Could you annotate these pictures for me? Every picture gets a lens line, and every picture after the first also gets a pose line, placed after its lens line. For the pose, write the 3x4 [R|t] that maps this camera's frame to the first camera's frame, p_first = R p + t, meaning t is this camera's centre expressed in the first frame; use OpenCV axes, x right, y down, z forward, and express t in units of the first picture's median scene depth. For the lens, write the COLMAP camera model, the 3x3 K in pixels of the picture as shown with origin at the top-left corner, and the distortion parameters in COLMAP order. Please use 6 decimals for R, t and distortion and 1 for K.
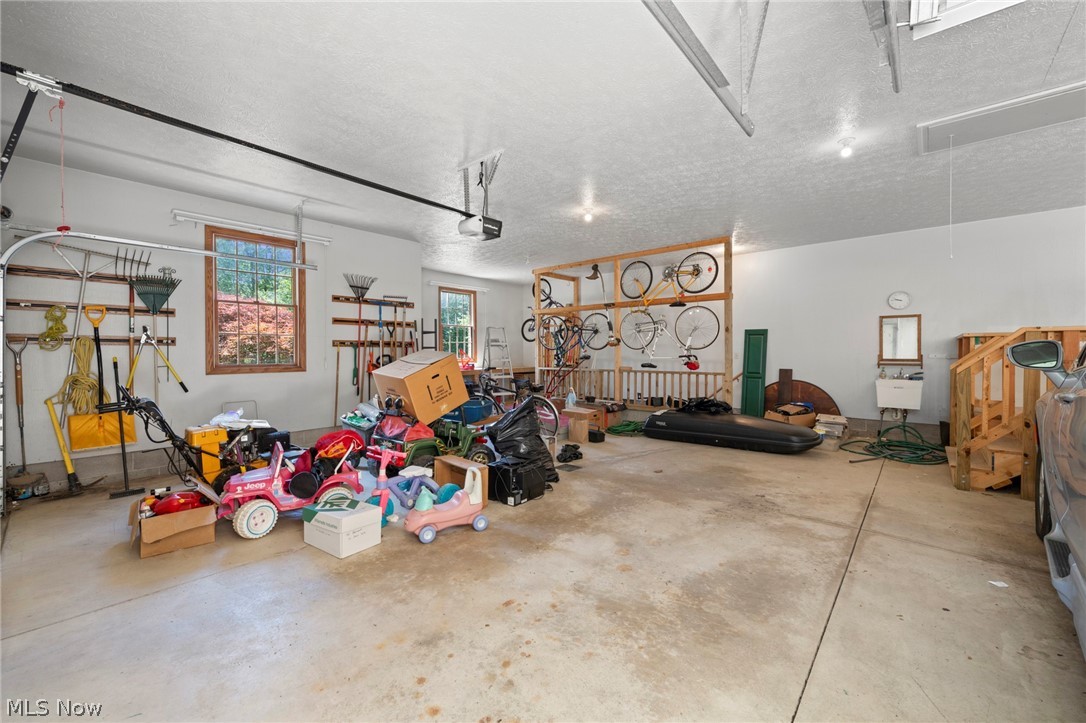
lens RADIAL K [[427.8, 0, 544.7], [0, 427.8, 362.5], [0, 0, 1]] dist [0.000650, -0.001095]
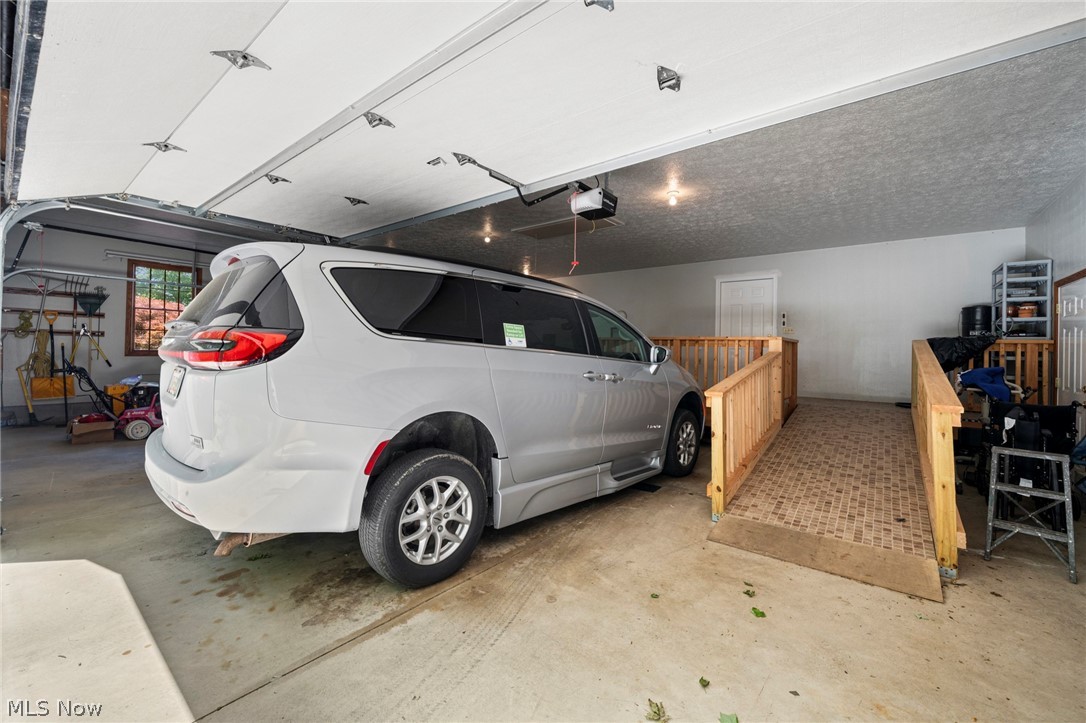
lens RADIAL K [[427.8, 0, 541.8], [0, 427.8, 353.5], [0, 0, 1]] dist [0.000650, -0.001095]
pose [[0.998430, 0.019569, 0.052480, 0.714753], [-0.018511, 0.999617, -0.020569, 0.027017], [-0.052862, 0.019565, 0.998410, -0.703379]]
